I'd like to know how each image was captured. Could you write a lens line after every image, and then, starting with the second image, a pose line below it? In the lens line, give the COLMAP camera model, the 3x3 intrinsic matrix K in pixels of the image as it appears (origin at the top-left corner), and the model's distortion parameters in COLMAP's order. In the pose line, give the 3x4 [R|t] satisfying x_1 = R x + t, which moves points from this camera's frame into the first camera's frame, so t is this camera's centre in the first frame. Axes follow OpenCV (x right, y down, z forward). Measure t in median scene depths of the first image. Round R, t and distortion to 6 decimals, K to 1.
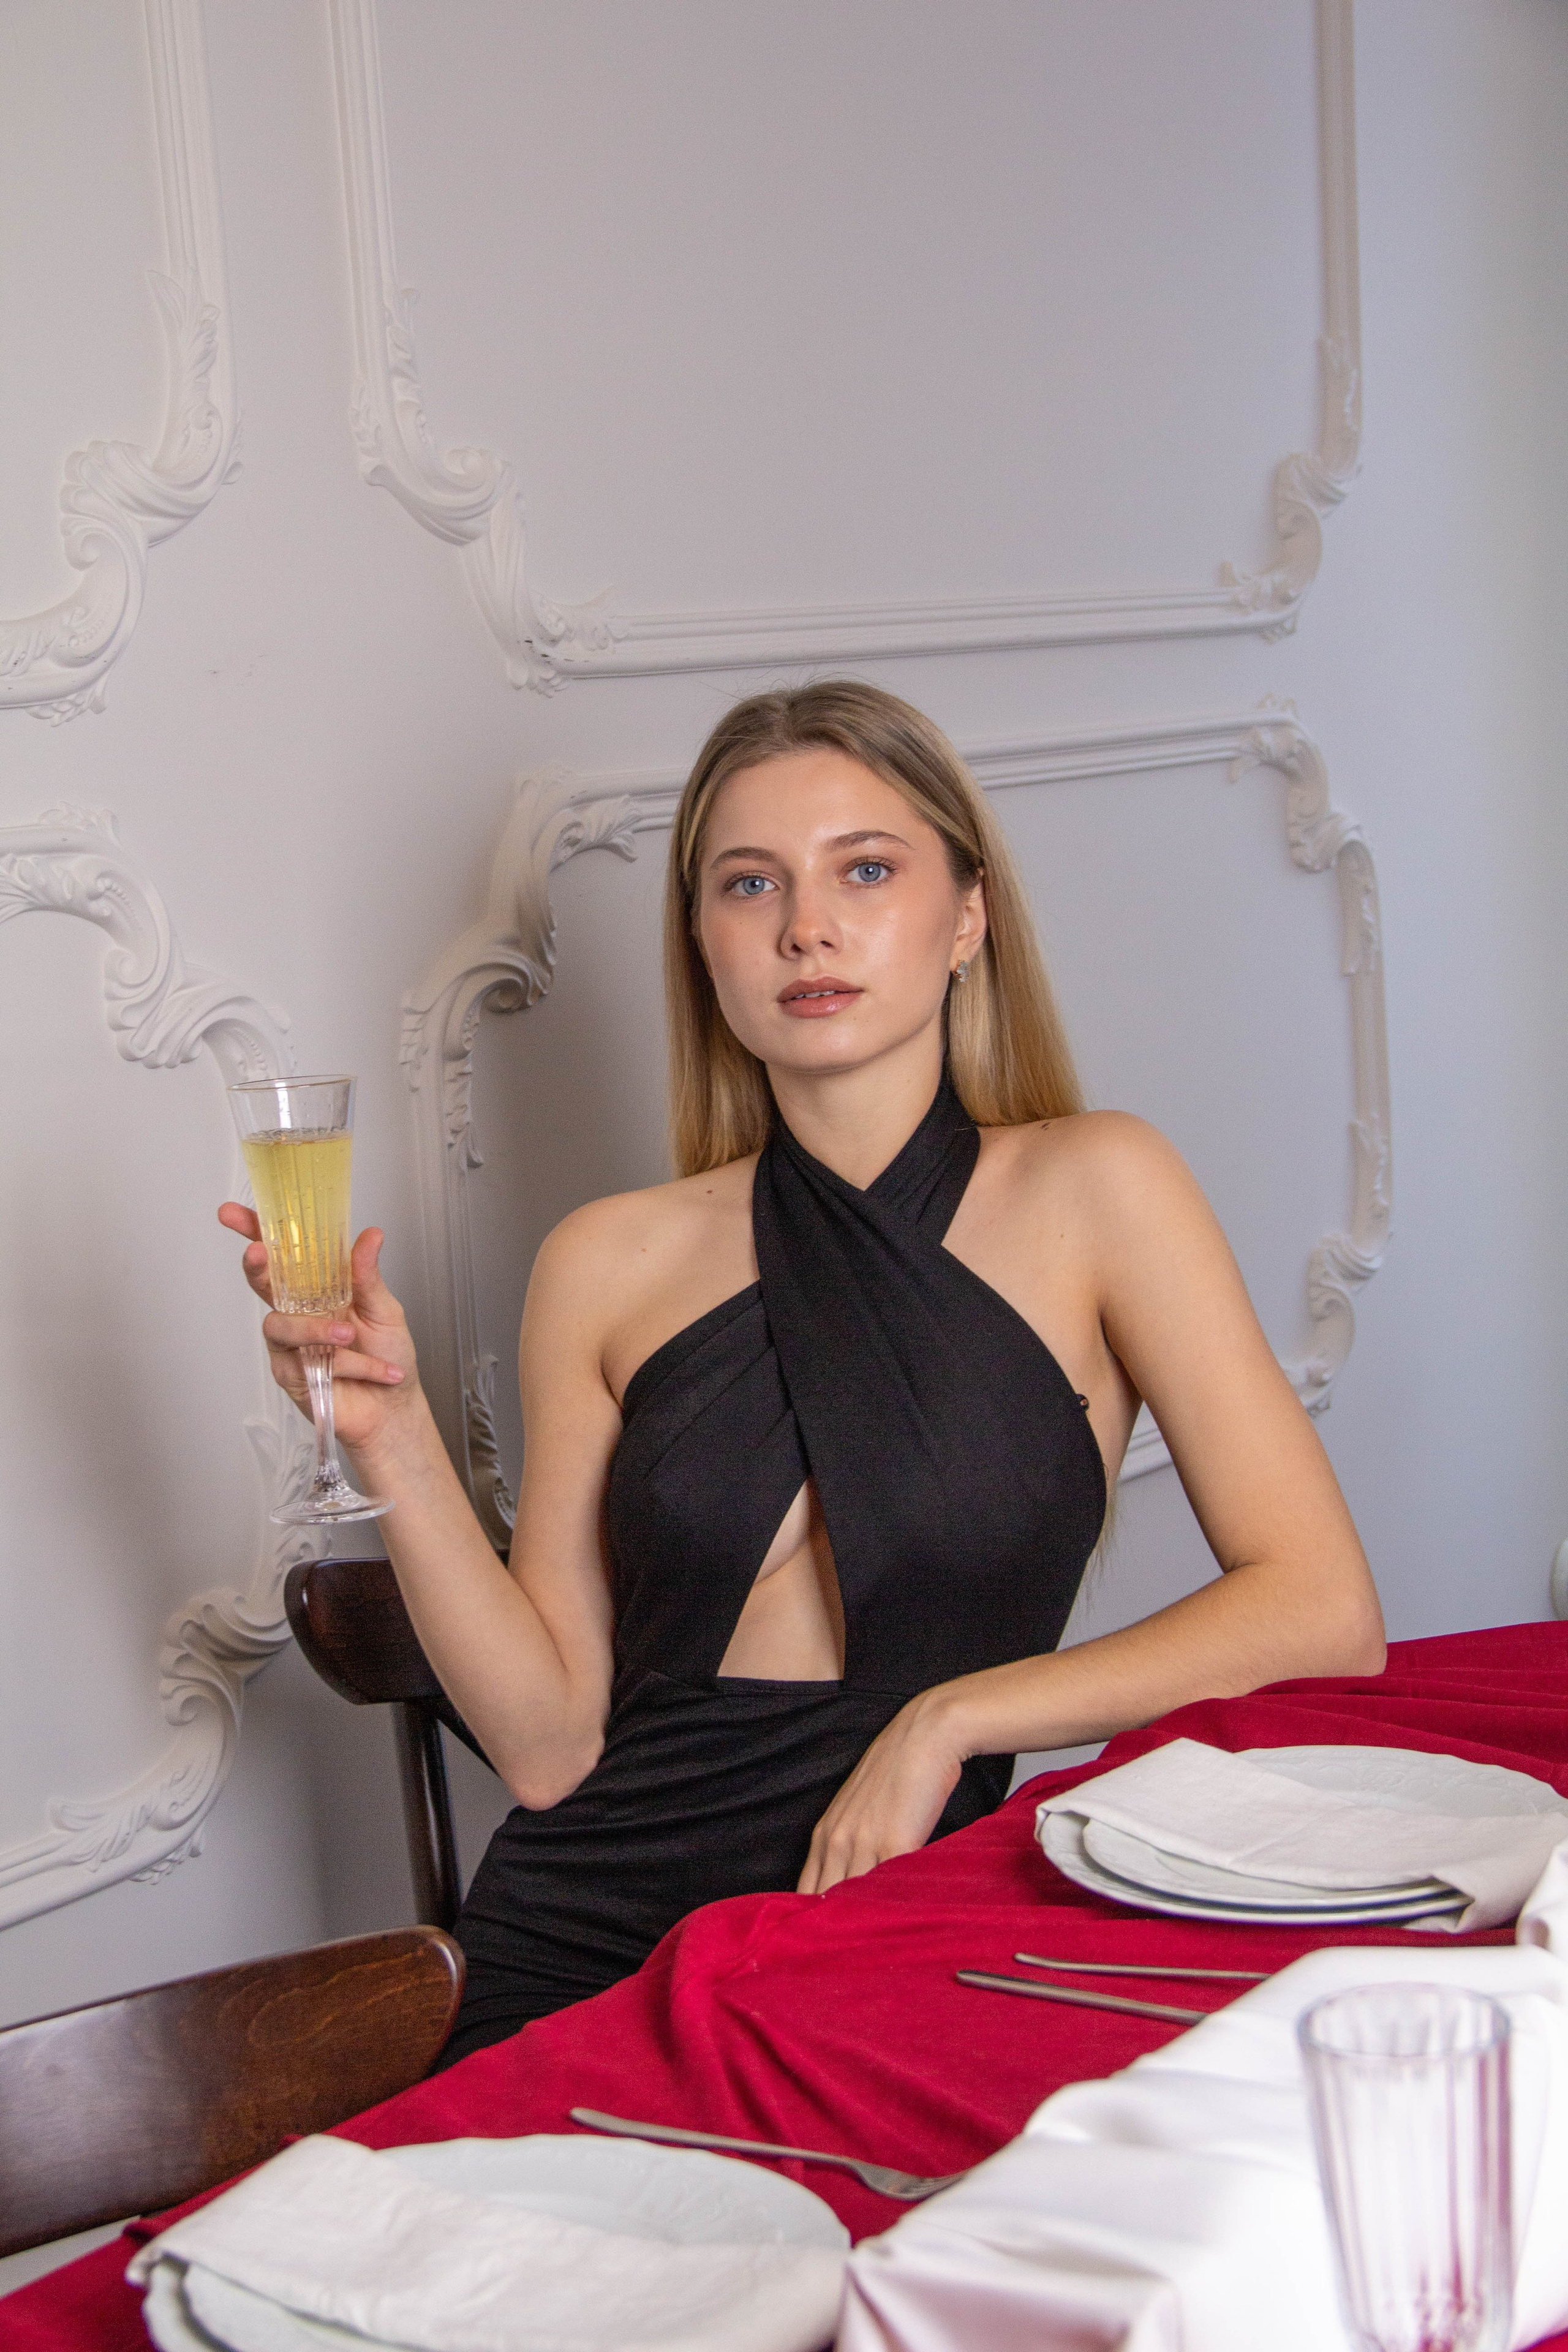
lens RADIAL K [[3951.5, 0, 827.0], [0, 3951.5, 1260.4], [0, 0, 1]] dist [0.226775, 0.000000]
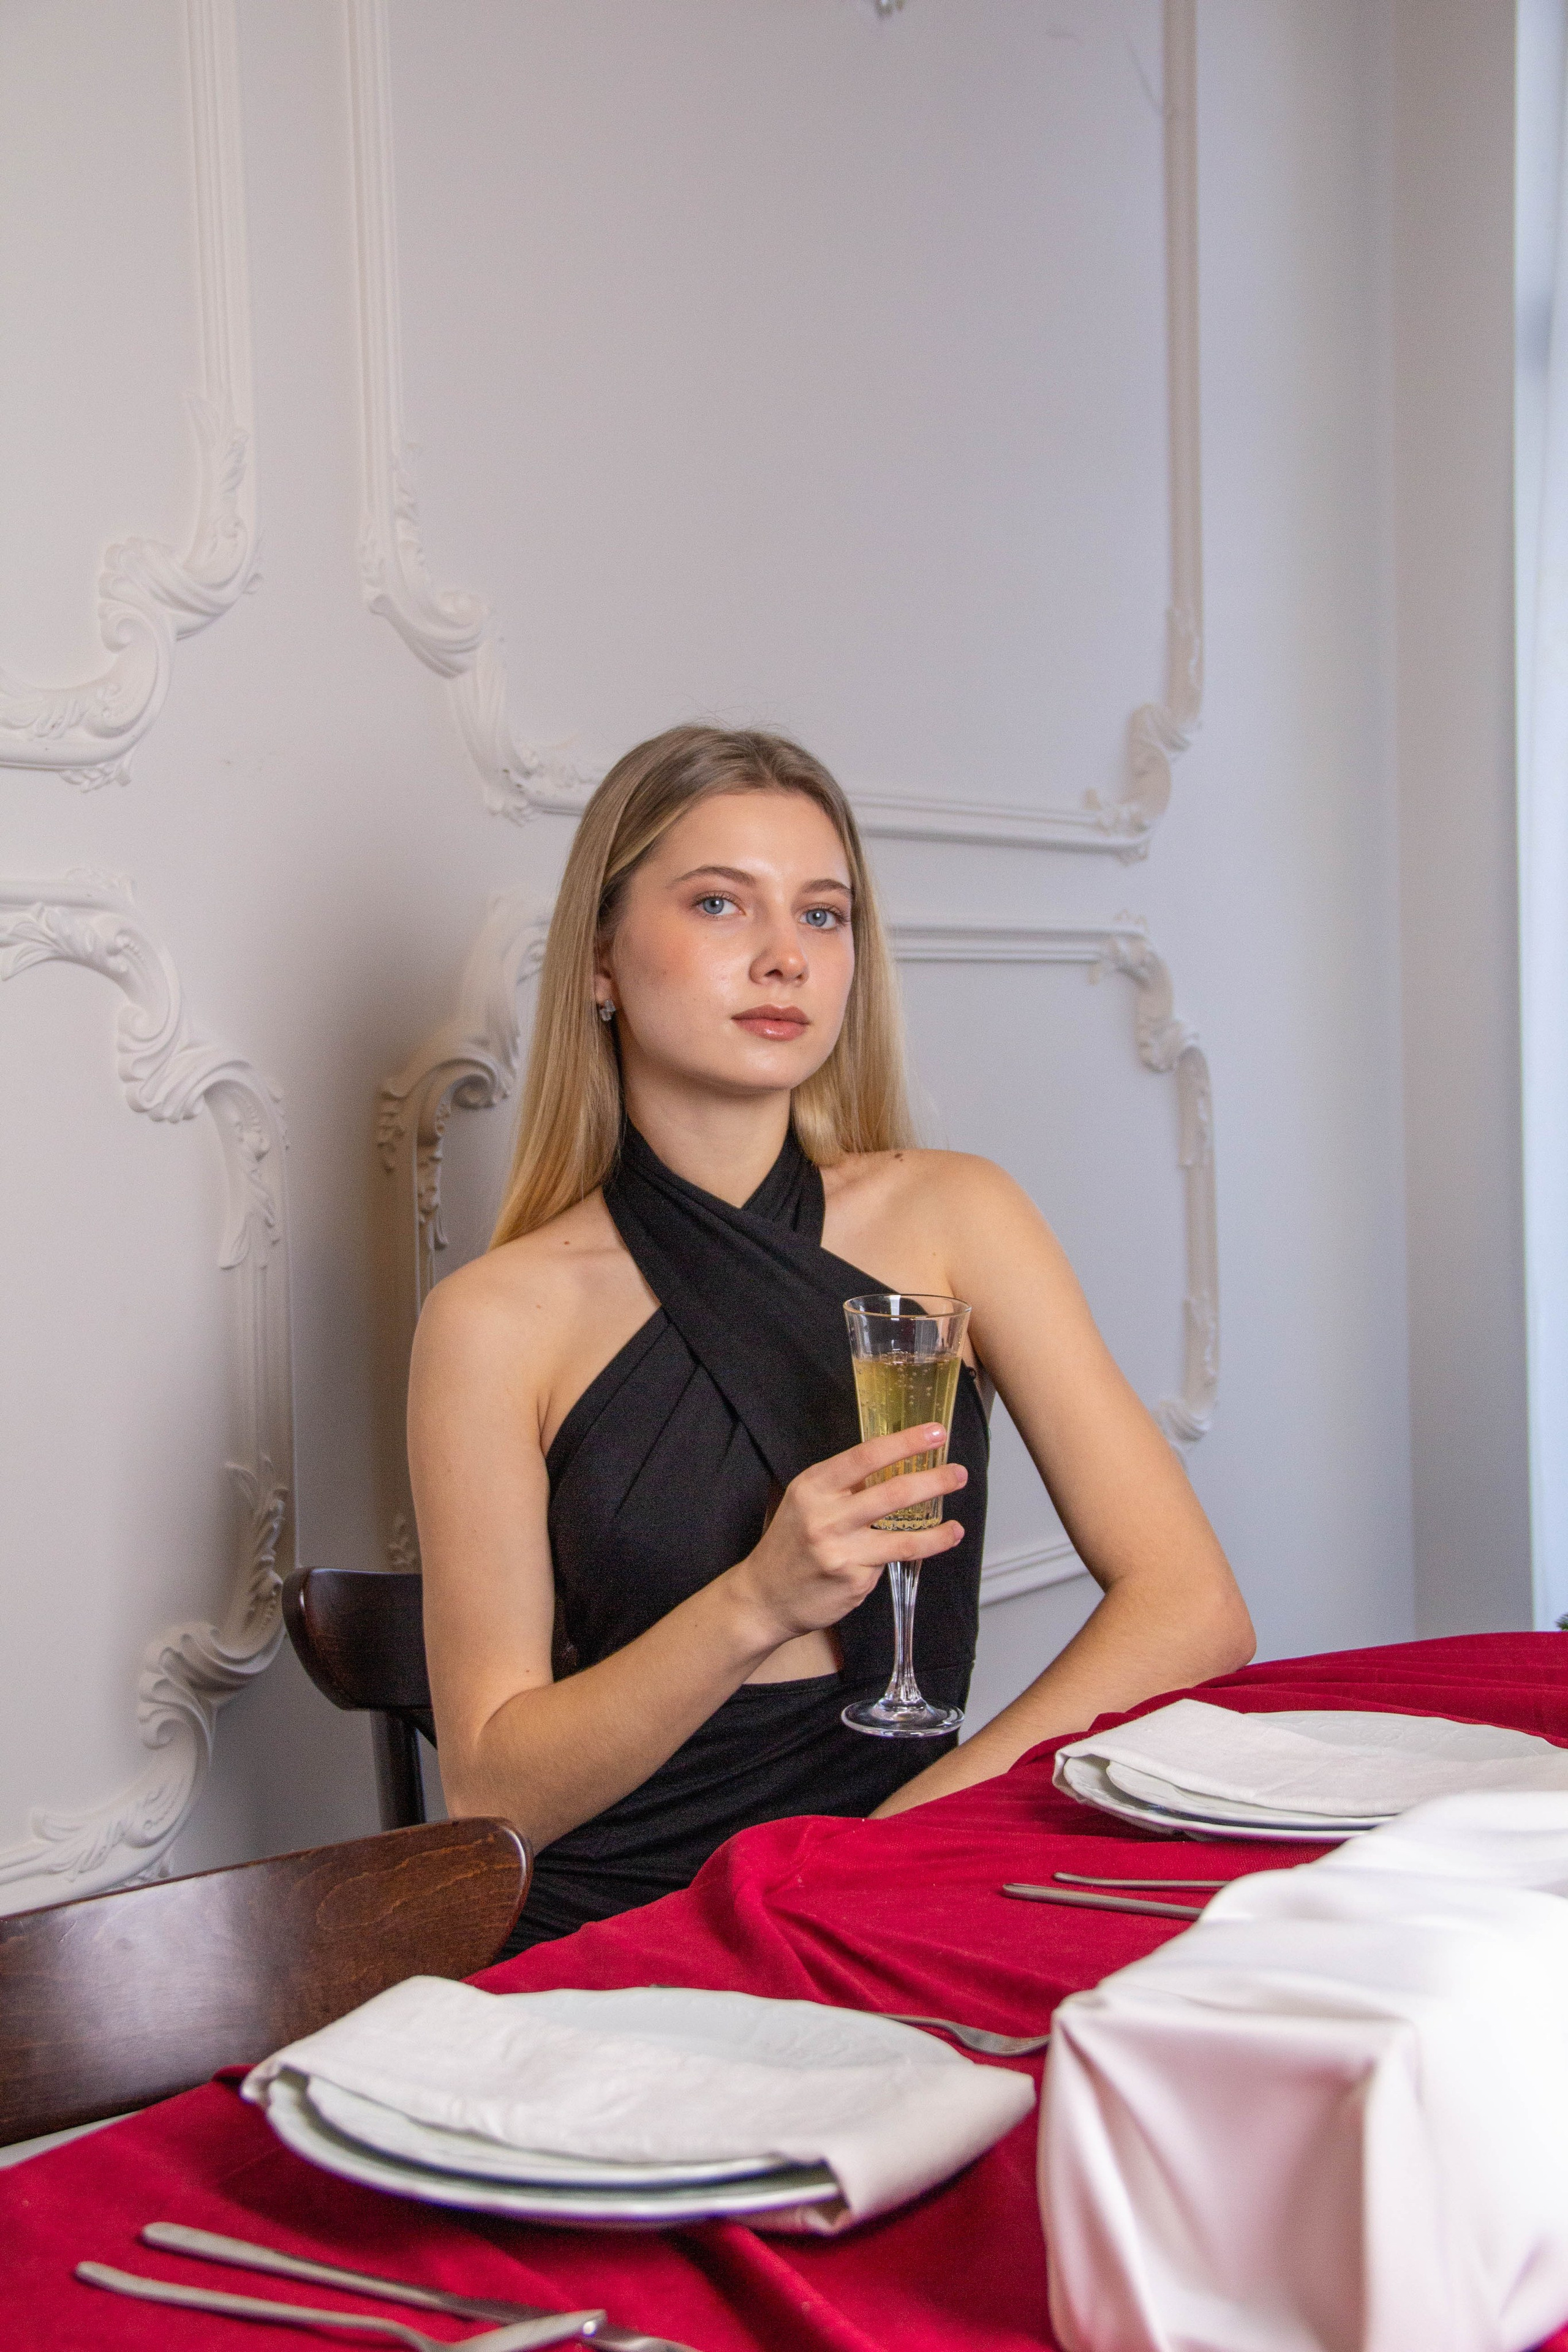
lens RADIAL K [[3439.9, 0, 846.3], [0, 3439.9, 1249.1], [0, 0, 1]] dist [0.149236, 0.000000]
pose [[0.997201, 0.028913, 0.068952, -0.049182], [-0.022740, 0.995800, -0.088688, 0.064279], [-0.071227, 0.086872, 0.993670, 0.072188]]
